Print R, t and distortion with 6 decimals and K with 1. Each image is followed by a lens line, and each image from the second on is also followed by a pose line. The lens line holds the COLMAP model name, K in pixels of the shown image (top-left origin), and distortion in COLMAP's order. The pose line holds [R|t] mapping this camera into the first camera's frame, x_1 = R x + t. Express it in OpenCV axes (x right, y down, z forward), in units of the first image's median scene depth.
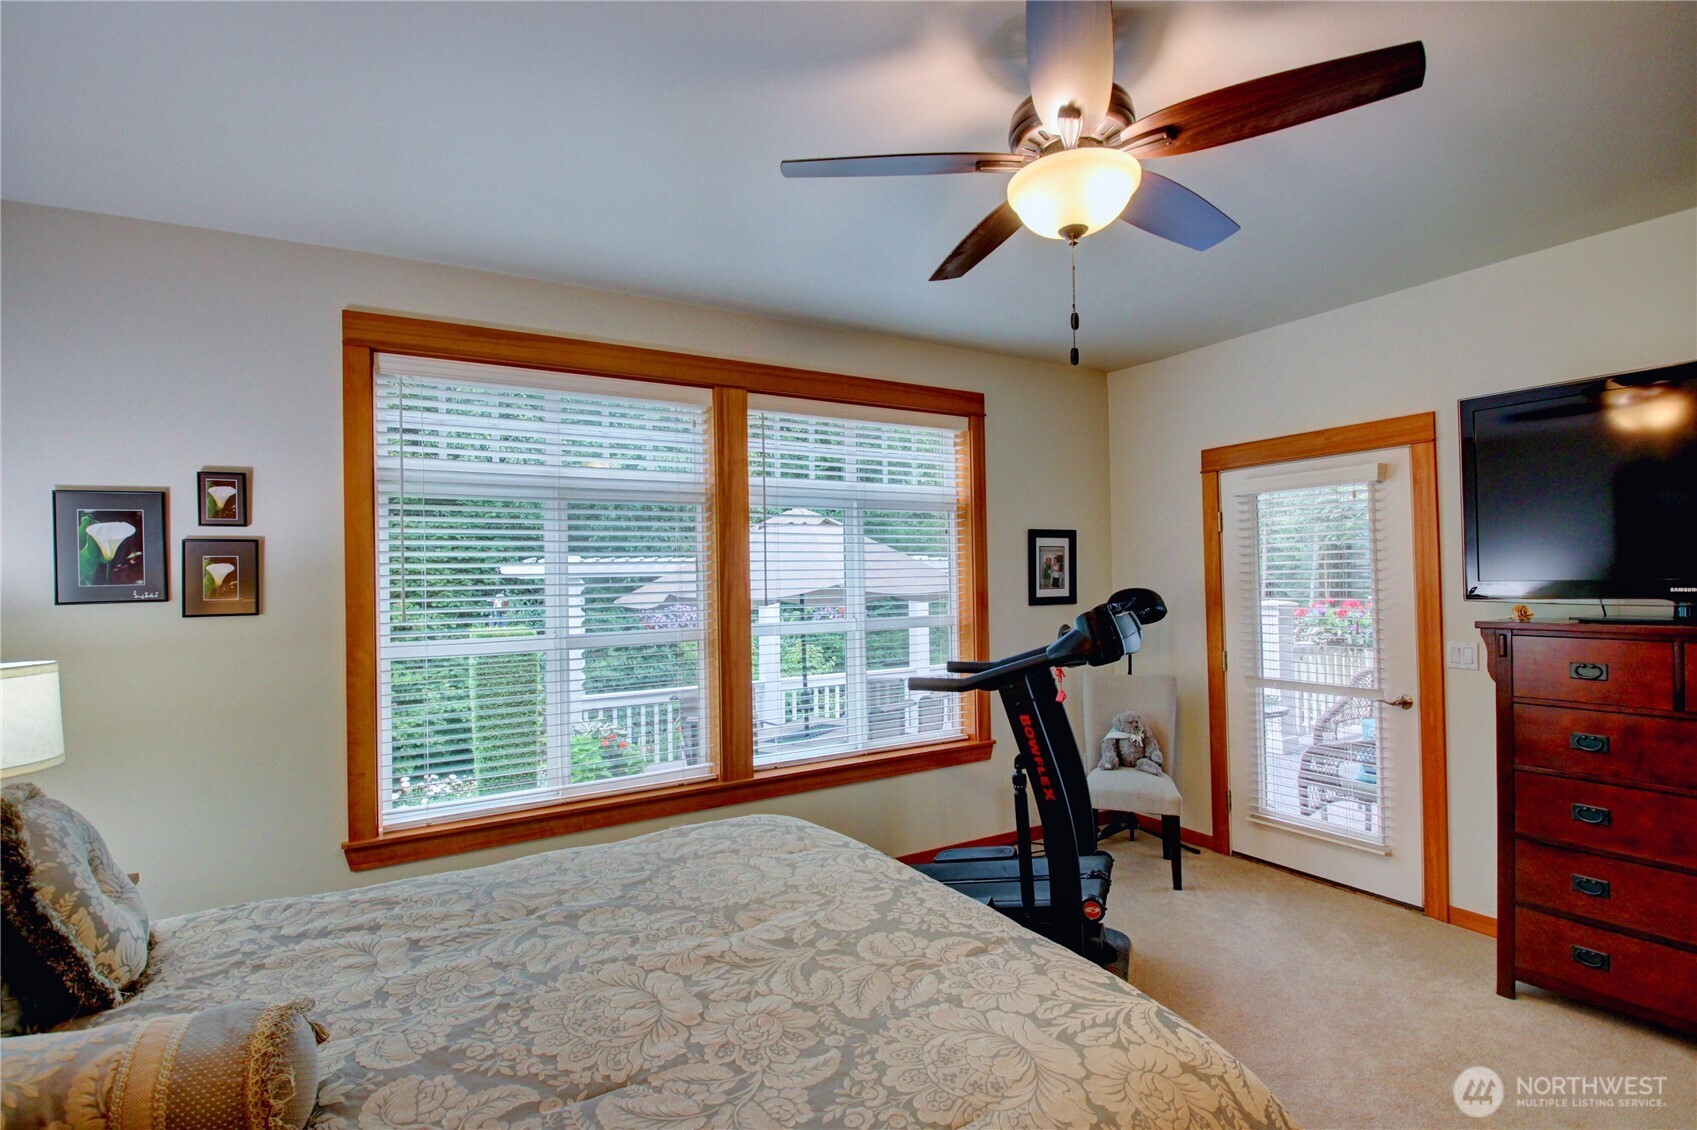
lens RADIAL K [[803.0, 0, 848.5], [0, 803.0, 565.0], [0, 0, 1]] dist [0.000686, -0.012528]
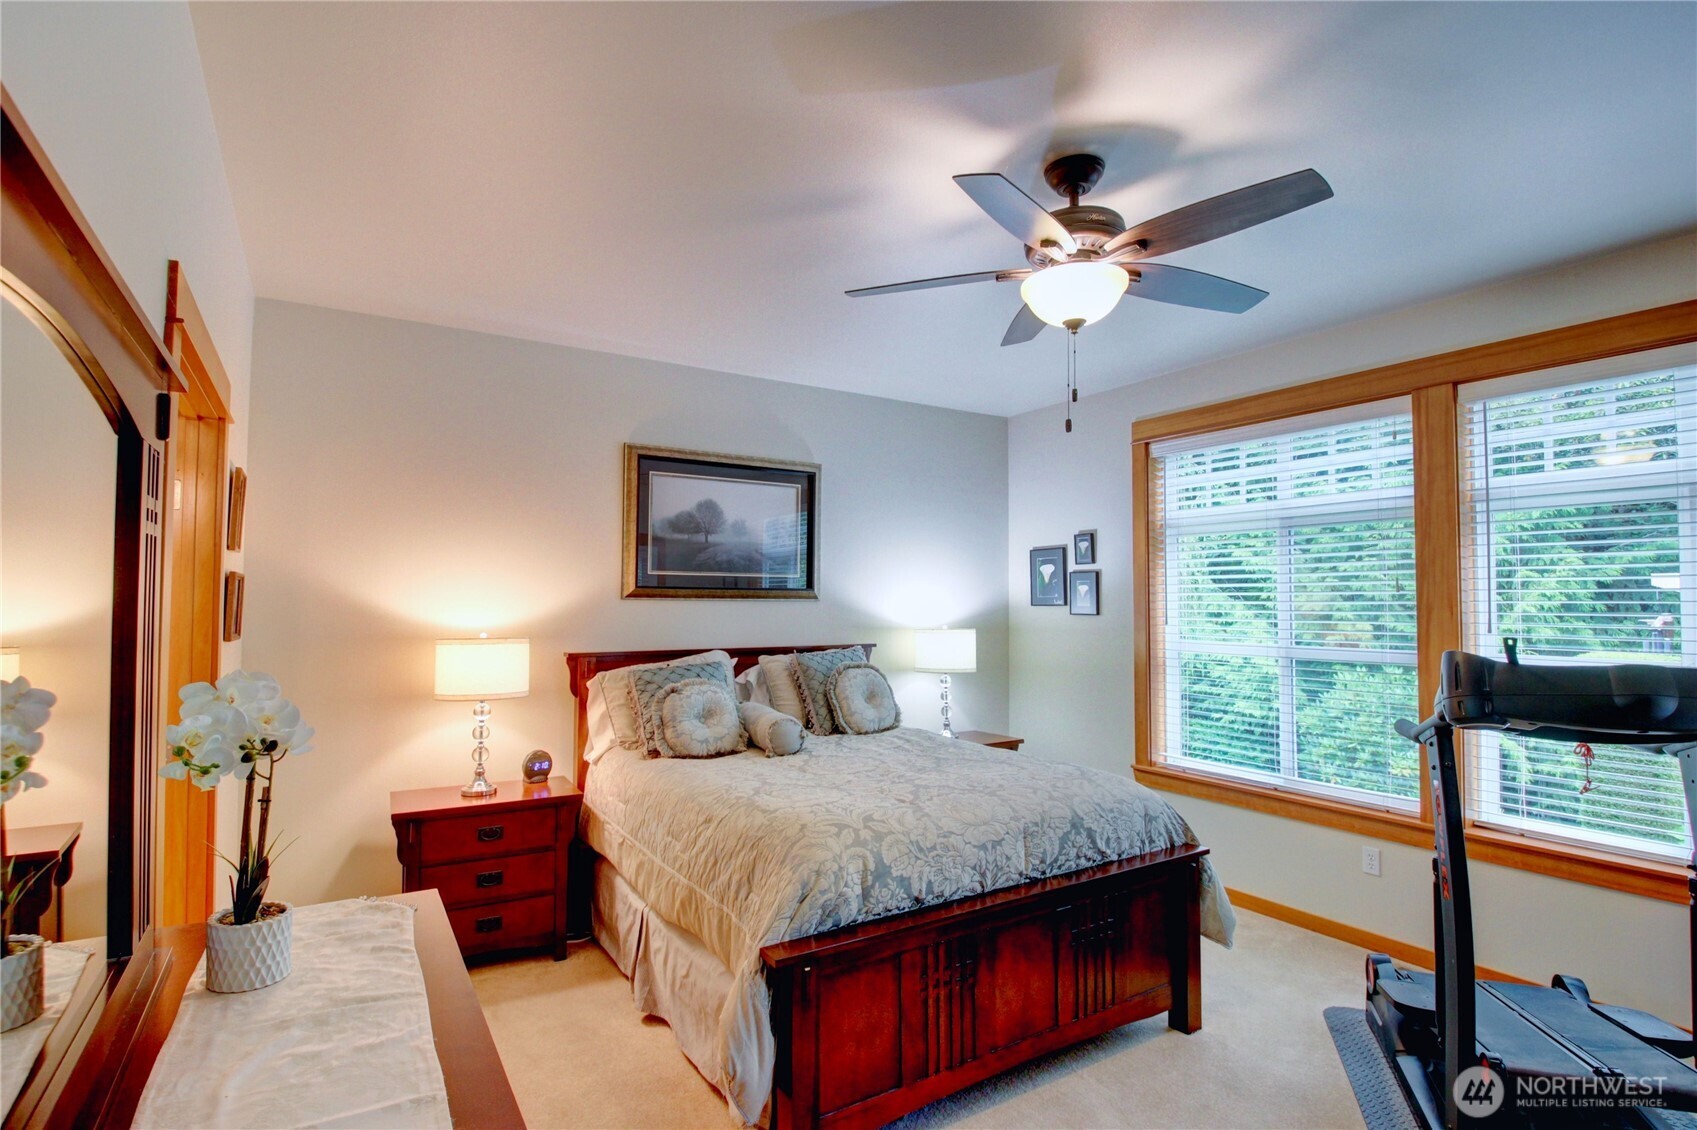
lens RADIAL K [[835.1, 0, 848.5], [0, 835.1, 565.0], [0, 0, 1]] dist [0.000712, 0.000024]
pose [[0.005058, -0.031376, -0.999495, 1.031015], [0.002225, 0.999506, -0.031365, 0.010437], [0.999985, -0.002065, 0.005126, 0.443225]]
